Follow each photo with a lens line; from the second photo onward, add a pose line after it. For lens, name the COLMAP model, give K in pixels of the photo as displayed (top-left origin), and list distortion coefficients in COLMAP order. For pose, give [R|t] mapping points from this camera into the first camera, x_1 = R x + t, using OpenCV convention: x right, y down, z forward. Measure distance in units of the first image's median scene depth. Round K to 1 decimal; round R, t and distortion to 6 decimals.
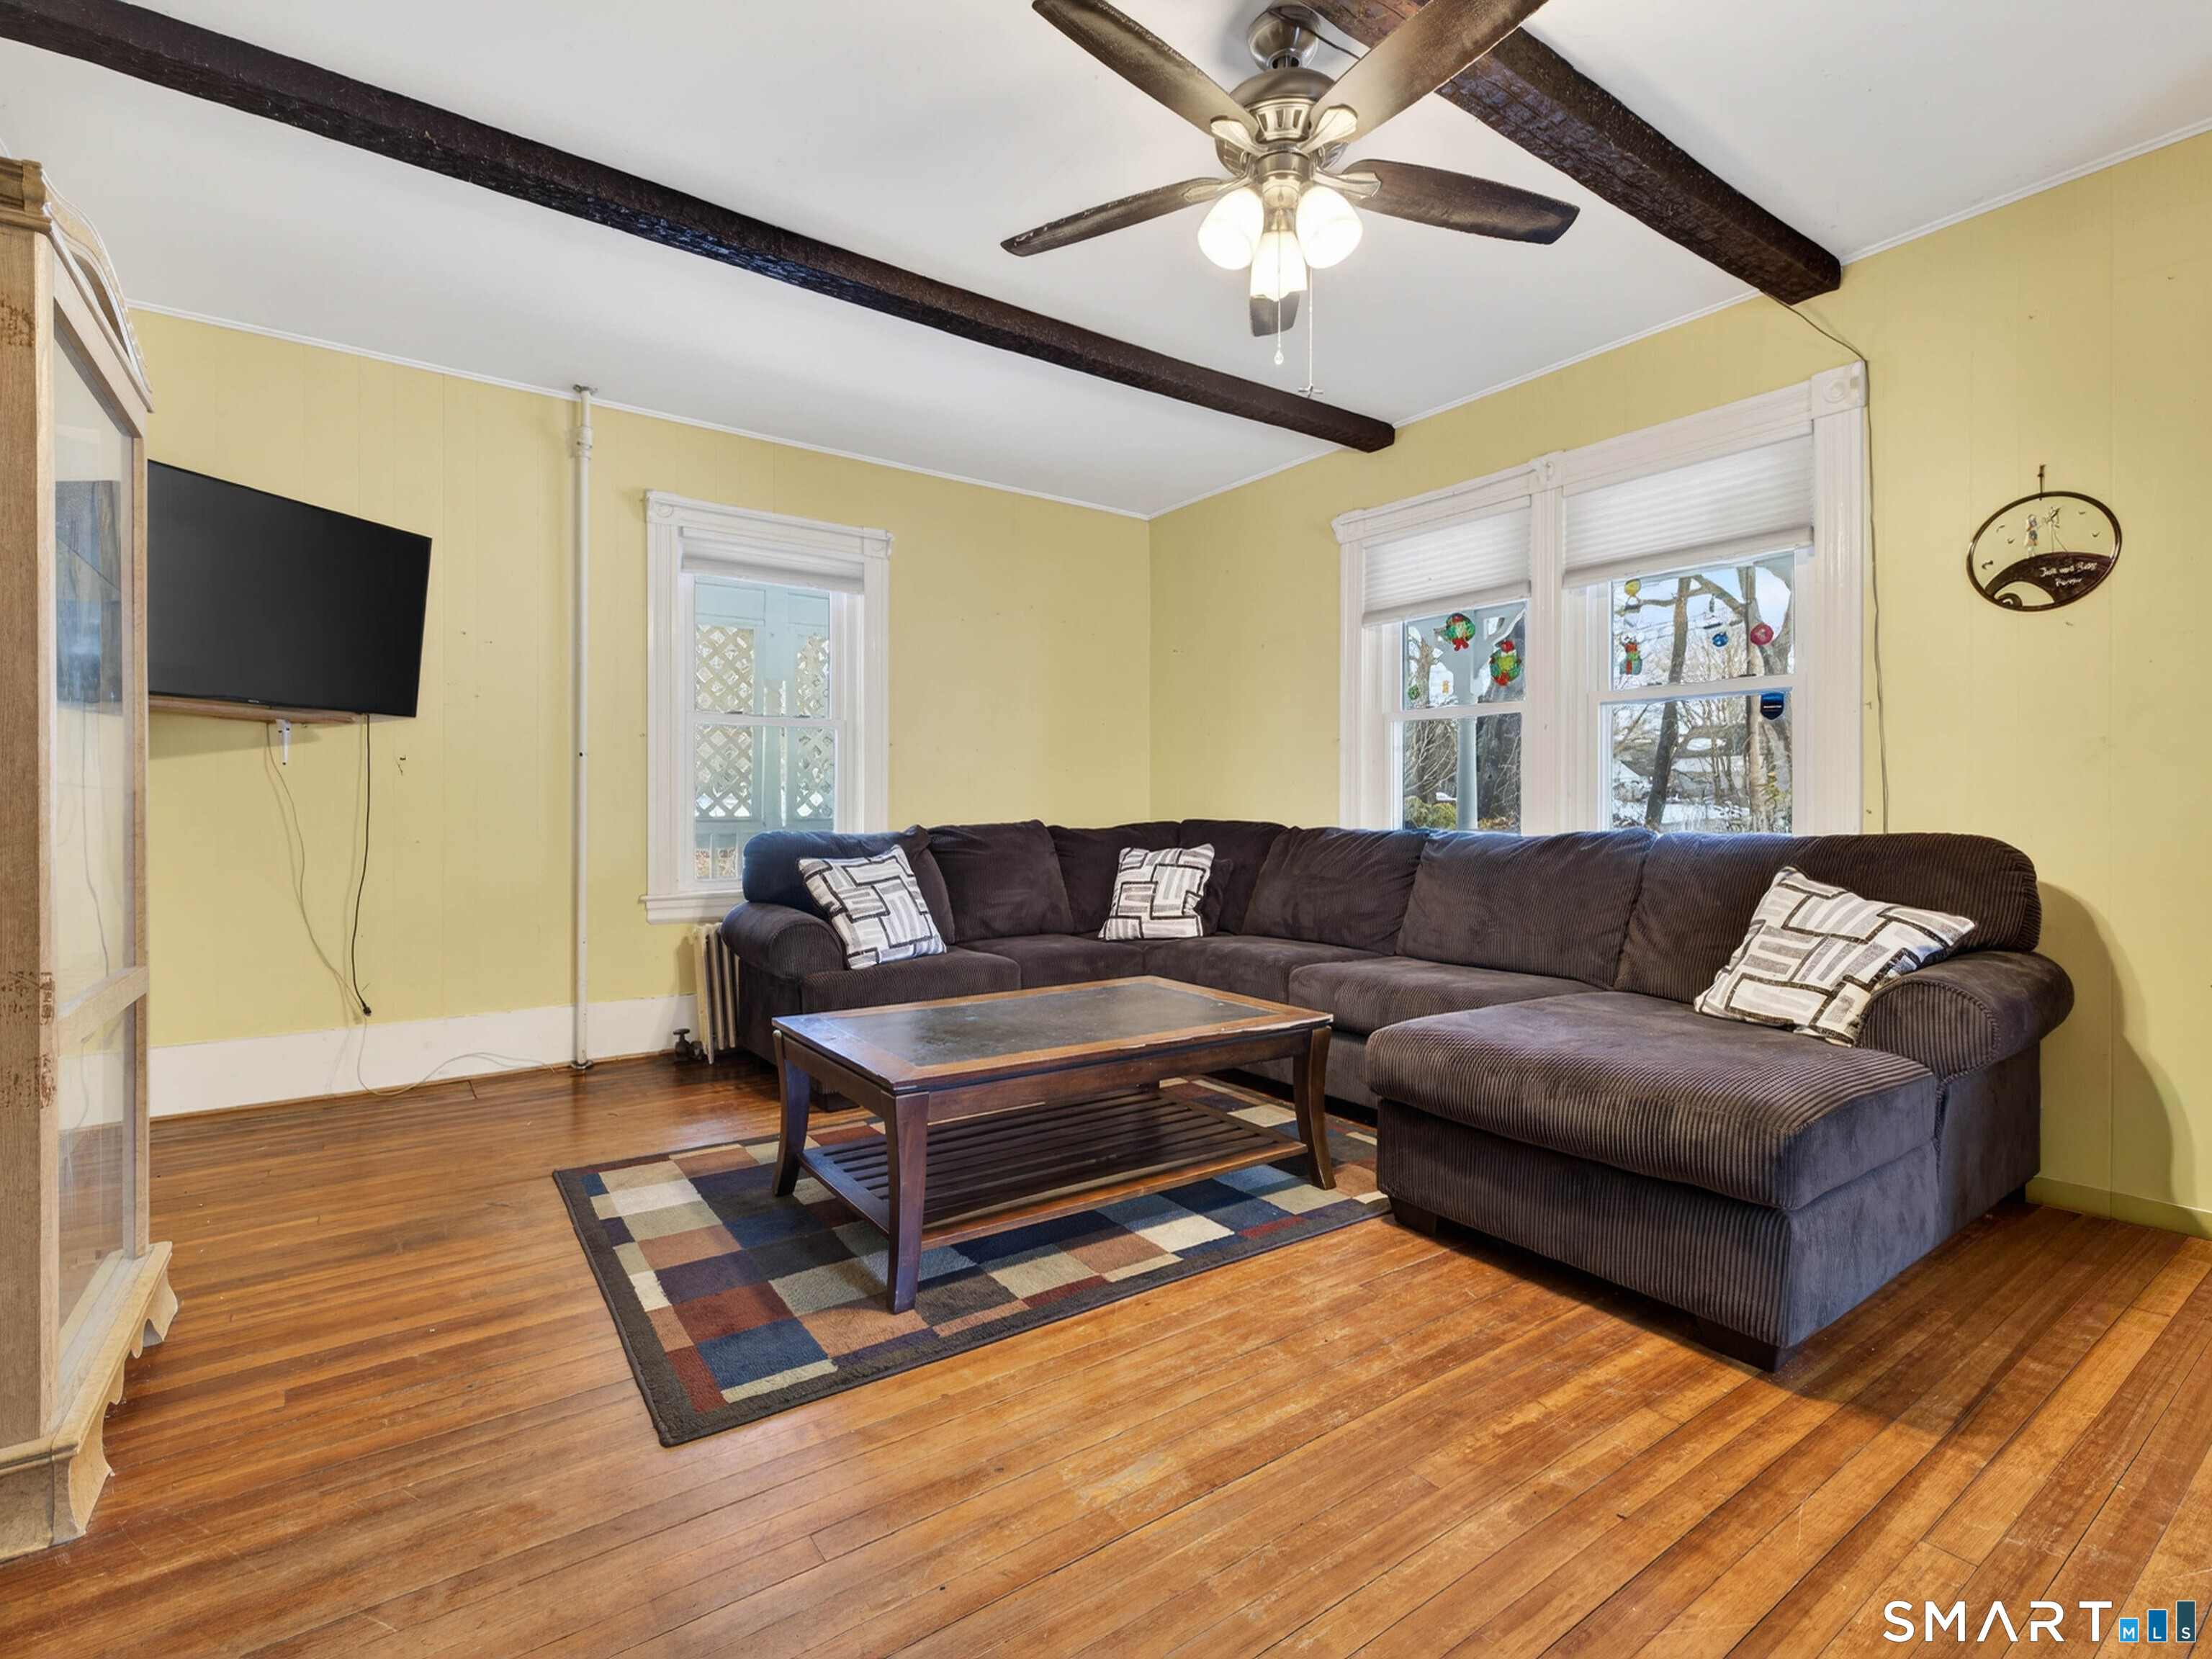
lens RADIAL K [[1030.8, 0, 1112.7], [0, 1030.8, 805.3], [0, 0, 1]] dist [0.003643, -0.000770]
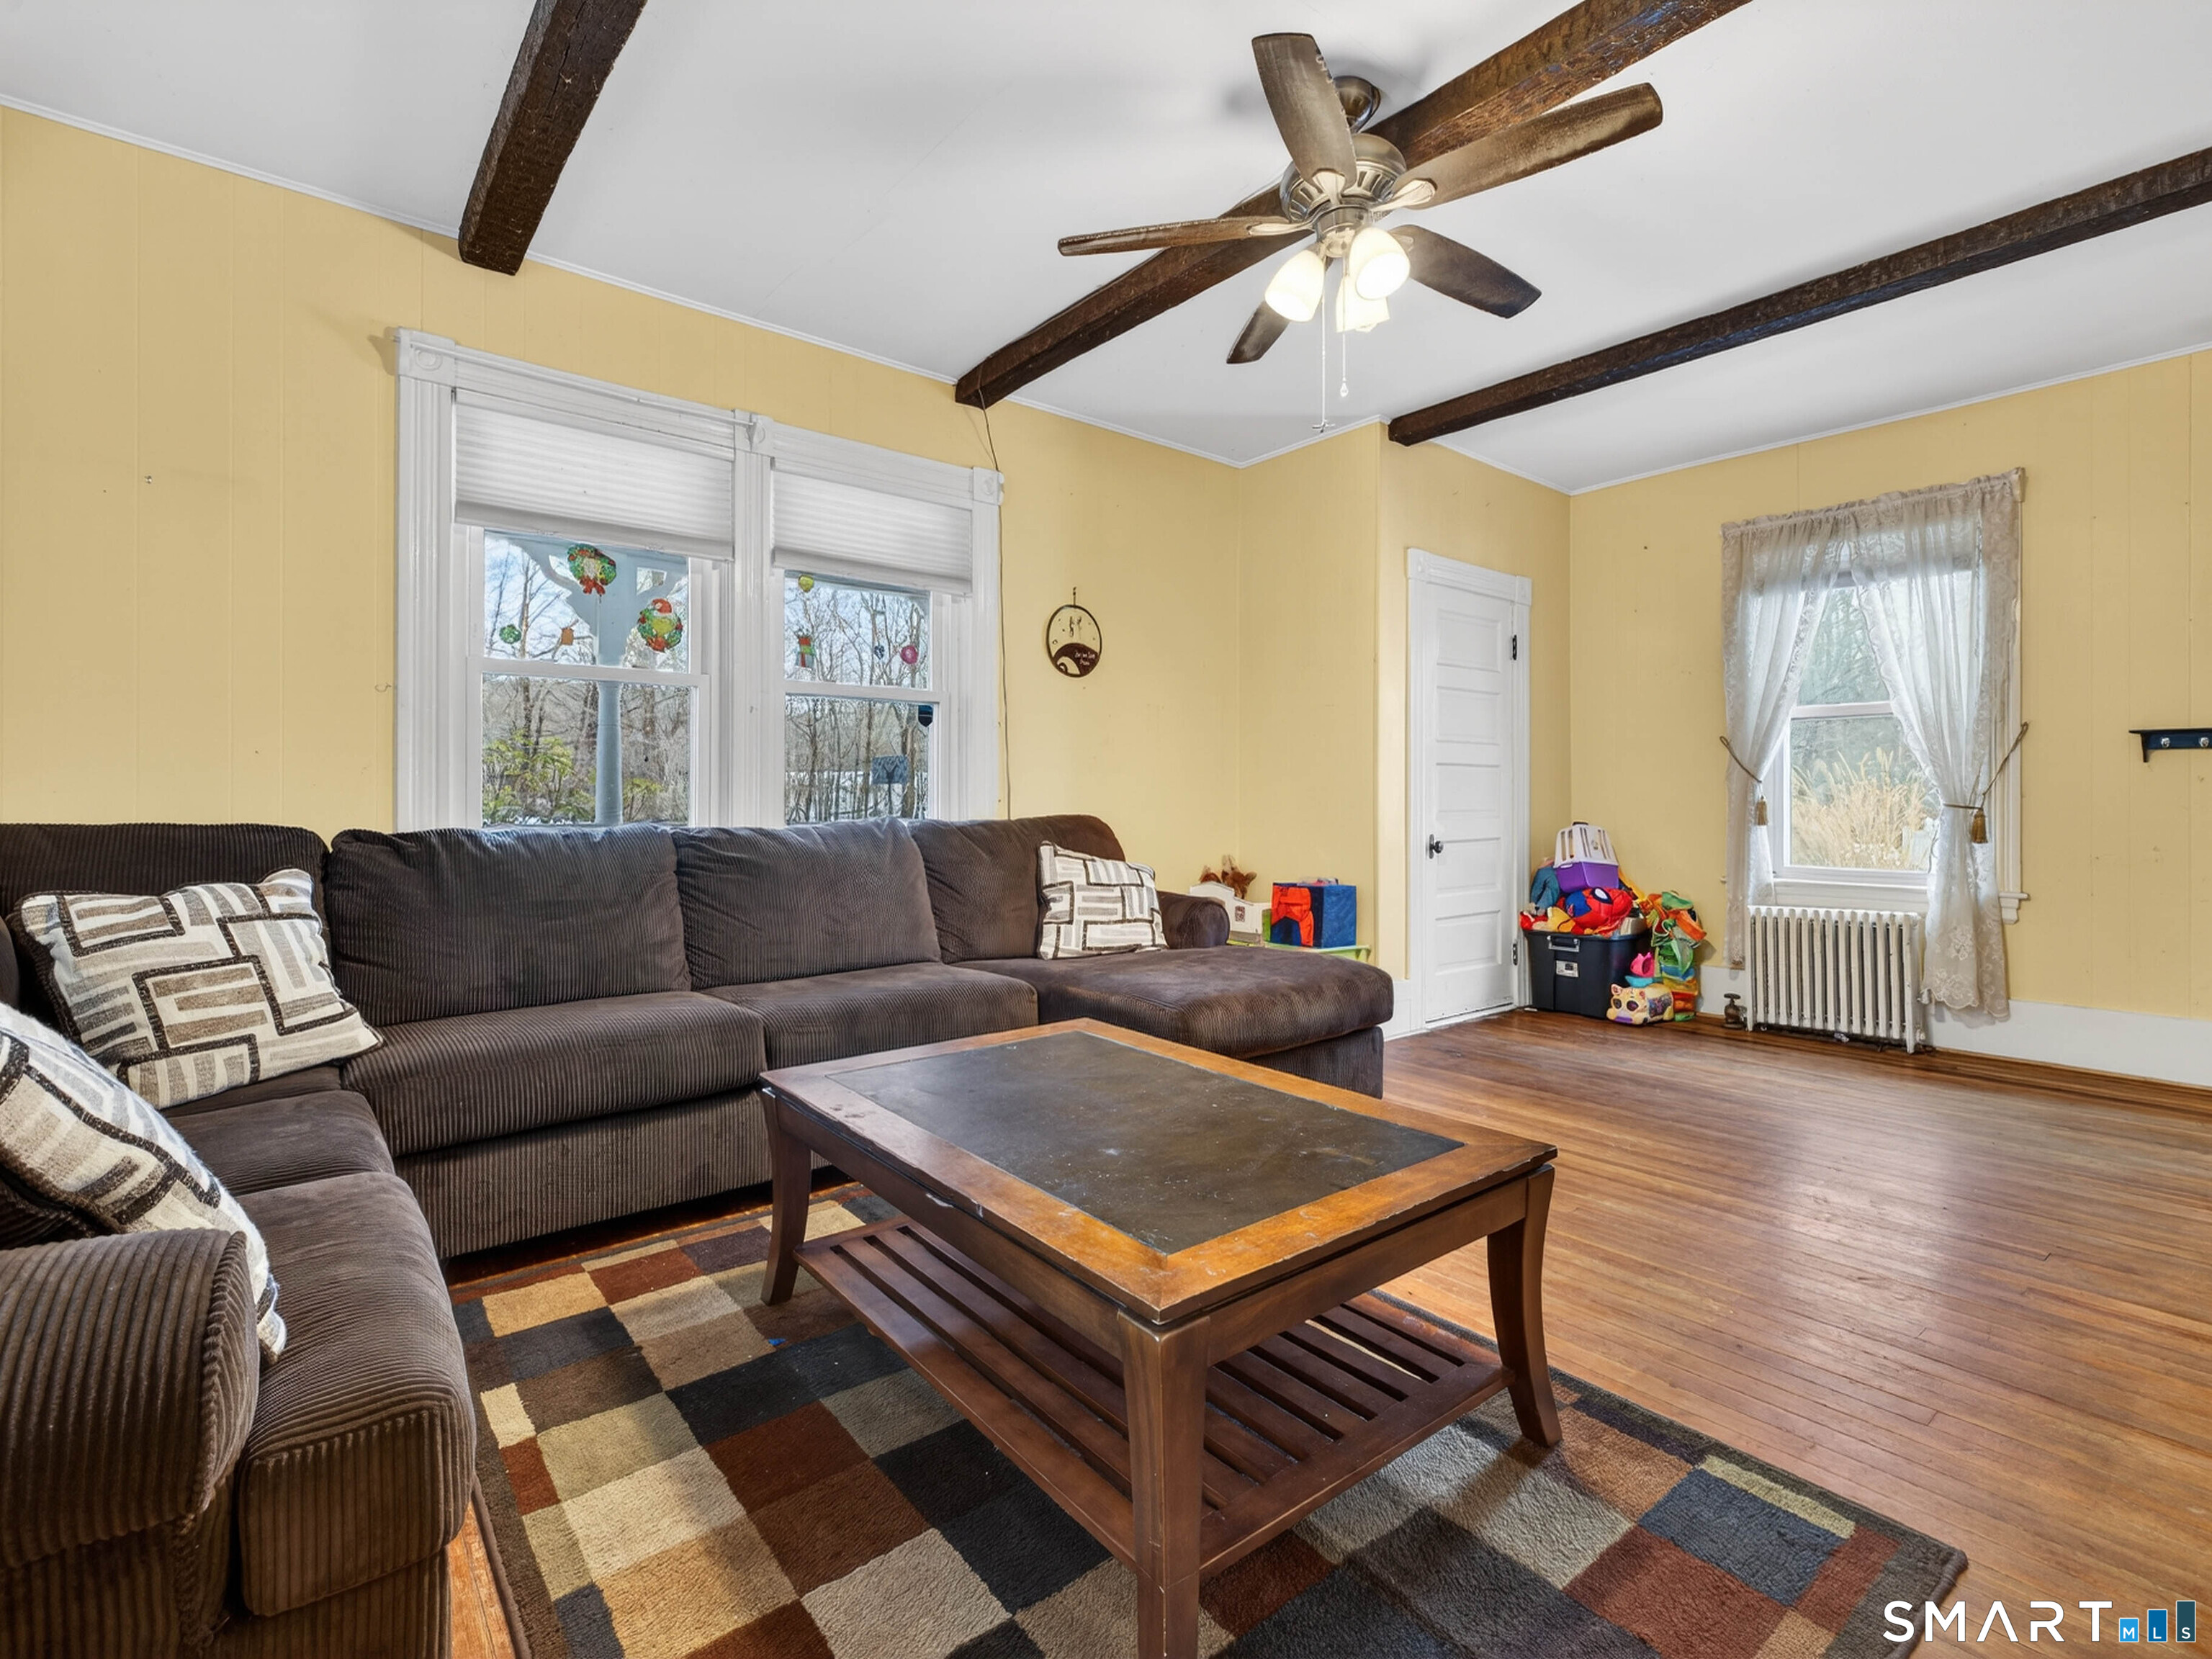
lens RADIAL K [[1030.8, 0, 1112.7], [0, 1030.8, 805.3], [0, 0, 1]] dist [0.003643, -0.000770]
pose [[-0.061263, -0.006139, 0.998103, -0.706325], [-0.001983, 0.999980, 0.006029, 0.003266], [-0.998120, -0.001610, -0.061274, 1.006565]]
